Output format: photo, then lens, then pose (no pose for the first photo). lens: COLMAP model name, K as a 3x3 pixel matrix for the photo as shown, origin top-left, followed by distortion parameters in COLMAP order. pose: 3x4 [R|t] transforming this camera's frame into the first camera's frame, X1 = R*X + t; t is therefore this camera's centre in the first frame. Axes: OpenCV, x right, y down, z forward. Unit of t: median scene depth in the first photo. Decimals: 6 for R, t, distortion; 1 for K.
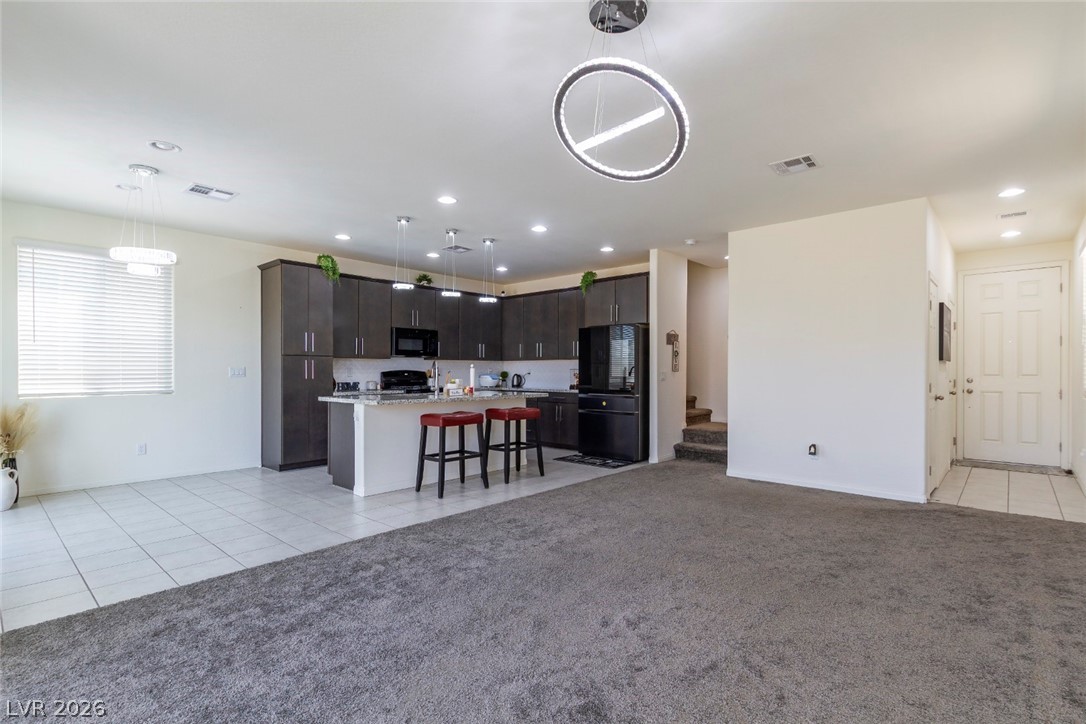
lens RADIAL K [[515.0, 0, 548.3], [0, 515.0, 368.2], [0, 0, 1]] dist [0.004338, -0.004277]
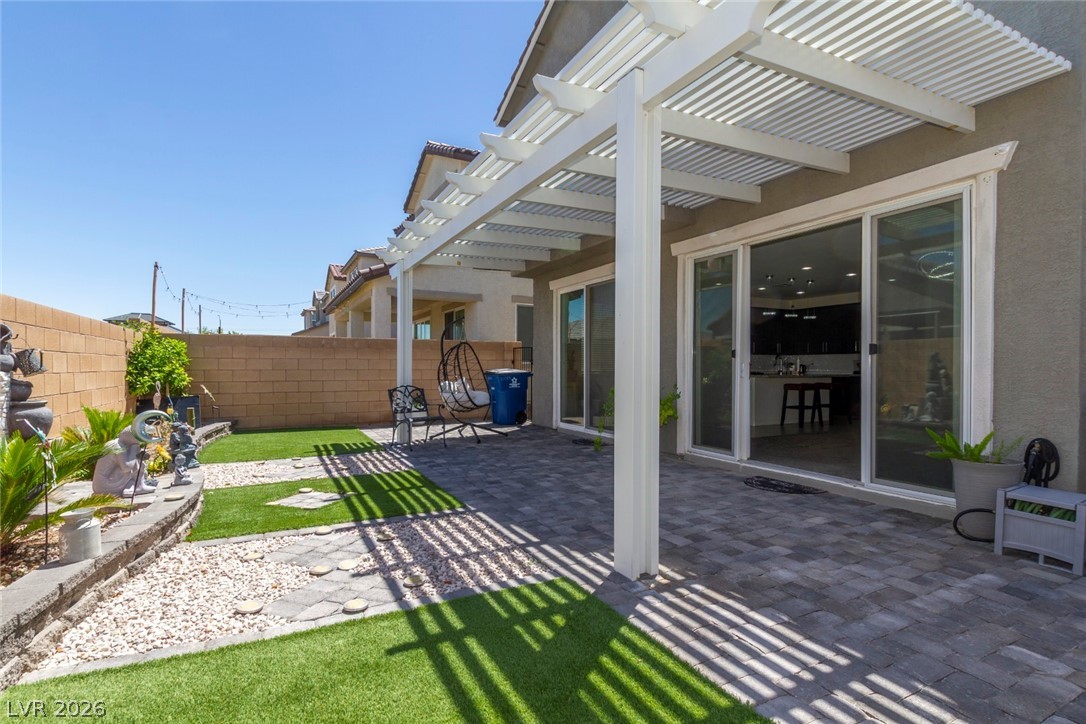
lens RADIAL K [[515.0, 0, 553.0], [0, 515.0, 362.8], [0, 0, 1]] dist [0.004338, -0.004277]
pose [[0.937537, -0.000260, -0.347885, -0.312492], [-0.000021, 1.000000, -0.000804, 0.012827], [0.347885, 0.000761, 0.937537, -0.826124]]
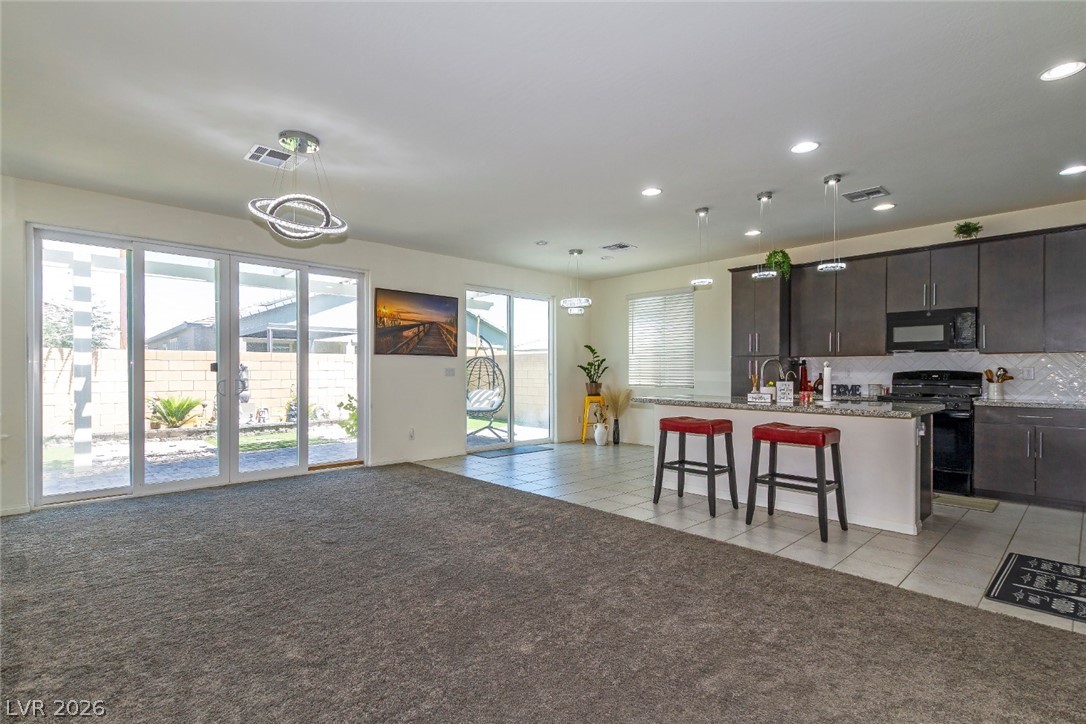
lens RADIAL K [[515.0, 0, 551.2], [0, 515.0, 373.8], [0, 0, 1]] dist [0.004338, -0.004277]
pose [[-0.078205, 0.004894, -0.996925, 0.586591], [0.004759, 0.999978, 0.004536, 0.003919], [0.996926, -0.004390, -0.078227, 0.679824]]
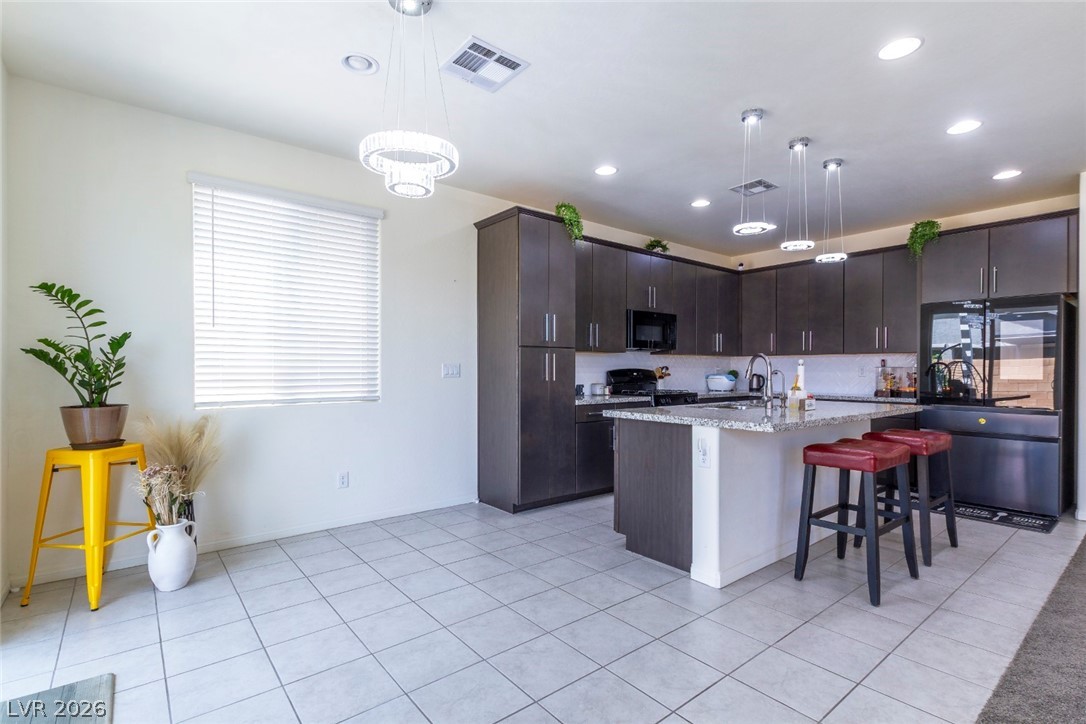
lens RADIAL K [[515.0, 0, 545.3], [0, 515.0, 367.9], [0, 0, 1]] dist [0.004338, -0.004277]
pose [[0.985972, 0.002065, -0.166897, -0.355302], [-0.001644, 0.999995, 0.002659, 0.001799], [0.166902, -0.002347, 0.985971, 0.314432]]
